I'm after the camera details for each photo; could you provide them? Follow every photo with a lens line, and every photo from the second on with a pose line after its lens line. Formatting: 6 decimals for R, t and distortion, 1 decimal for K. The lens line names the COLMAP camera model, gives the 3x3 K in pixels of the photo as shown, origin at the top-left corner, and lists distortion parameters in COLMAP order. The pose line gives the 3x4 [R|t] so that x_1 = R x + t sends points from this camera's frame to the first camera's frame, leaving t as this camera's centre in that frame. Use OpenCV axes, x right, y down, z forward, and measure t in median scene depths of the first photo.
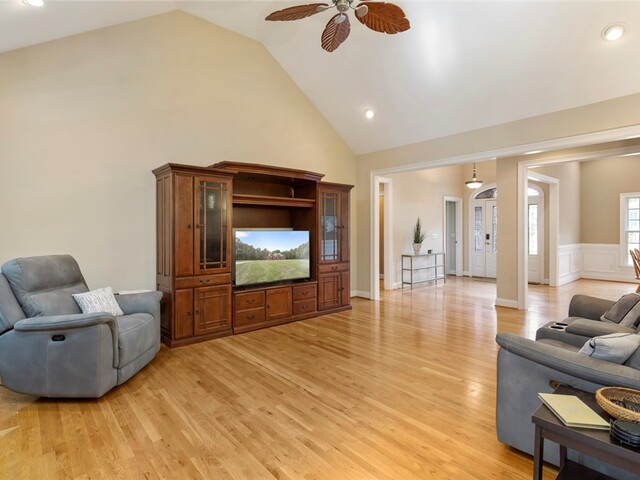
lens RADIAL K [[342.2, 0, 316.8], [0, 342.2, 241.7], [0, 0, 1]] dist [0.003379, 0.000175]
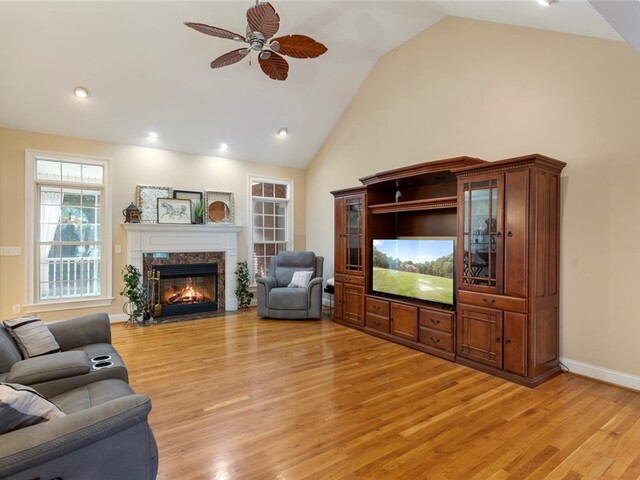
lens RADIAL K [[342.2, 0, 316.2], [0, 342.2, 236.7], [0, 0, 1]] dist [0.003379, 0.000175]
pose [[-0.110083, -0.006168, -0.993903, 0.831107], [-0.031899, 0.999488, -0.002670, -0.030263], [0.993410, 0.031411, -0.110224, 0.900516]]
